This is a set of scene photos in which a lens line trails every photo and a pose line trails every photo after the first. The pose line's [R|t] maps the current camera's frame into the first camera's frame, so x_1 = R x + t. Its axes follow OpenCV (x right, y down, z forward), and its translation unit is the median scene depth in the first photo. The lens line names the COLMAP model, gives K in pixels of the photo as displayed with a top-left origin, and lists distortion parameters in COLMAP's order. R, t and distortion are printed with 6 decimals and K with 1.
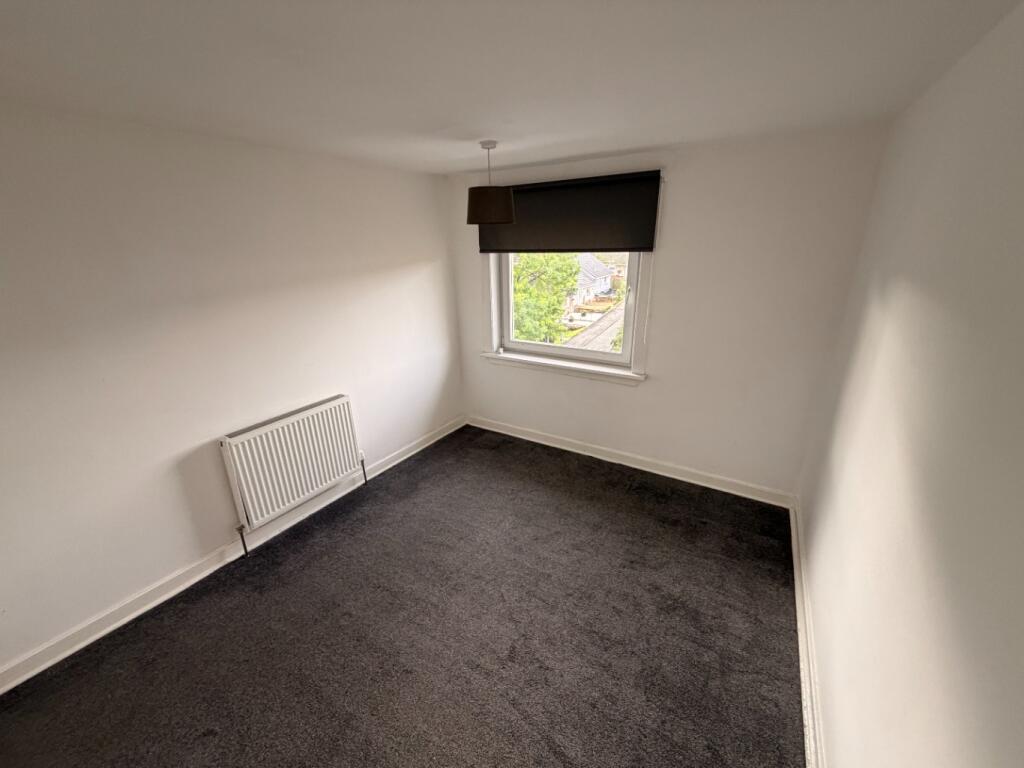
lens RADIAL K [[405.8, 0, 508.2], [0, 405.8, 388.5], [0, 0, 1]] dist [-0.000877, 0.000128]
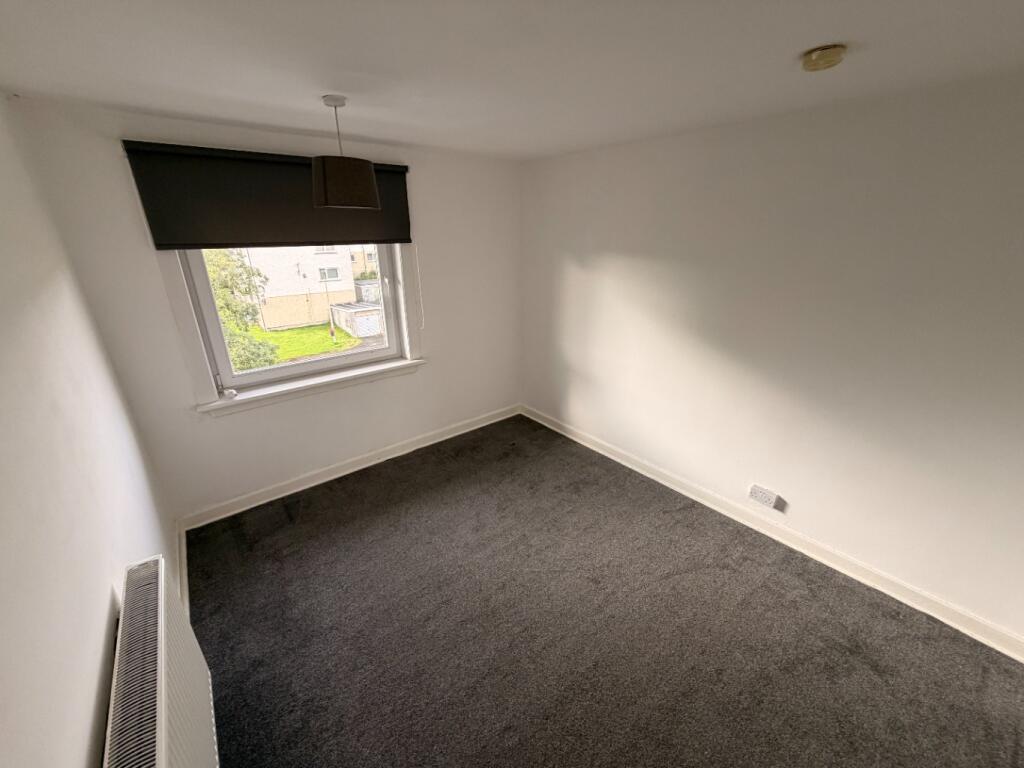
lens RADIAL K [[405.8, 0, 508.2], [0, 405.8, 388.5], [0, 0, 1]] dist [-0.000877, 0.000128]
pose [[0.328318, -0.329215, 0.885339, -0.556389], [0.321715, 0.920229, 0.222884, -0.122475], [-0.888091, 0.211650, 0.408041, 0.366855]]
